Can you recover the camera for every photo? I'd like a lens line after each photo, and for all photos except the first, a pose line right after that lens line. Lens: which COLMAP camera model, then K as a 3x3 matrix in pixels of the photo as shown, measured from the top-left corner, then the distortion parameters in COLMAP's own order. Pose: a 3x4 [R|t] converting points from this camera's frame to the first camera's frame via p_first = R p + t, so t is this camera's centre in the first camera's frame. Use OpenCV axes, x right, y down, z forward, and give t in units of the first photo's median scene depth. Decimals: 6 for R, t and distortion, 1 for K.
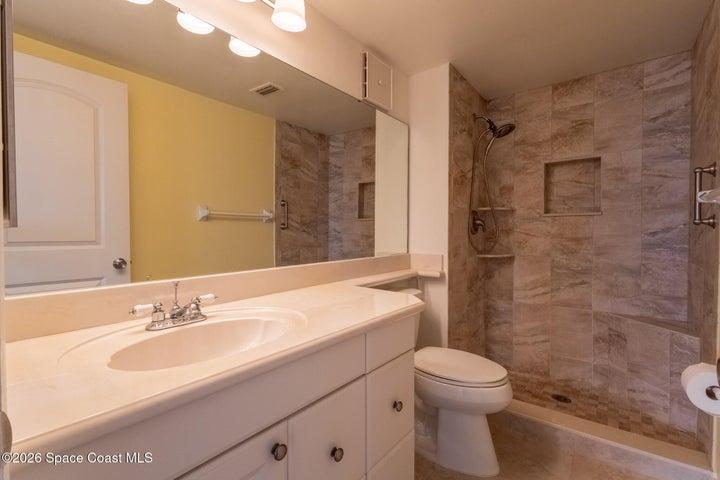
lens RADIAL K [[330.7, 0, 358.9], [0, 330.7, 239.4], [0, 0, 1]] dist [0.002621, 0.000347]
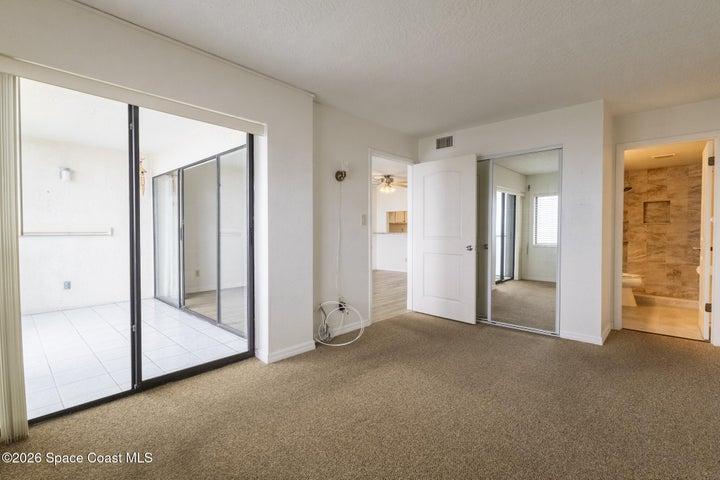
lens RADIAL K [[330.7, 0, 361.1], [0, 330.7, 239.3], [0, 0, 1]] dist [0.002621, 0.000347]
pose [[0.996006, -0.001152, -0.089282, -1.299335], [0.001608, 0.999986, 0.005027, 0.021793], [0.089275, -0.005151, 0.995994, -1.614546]]
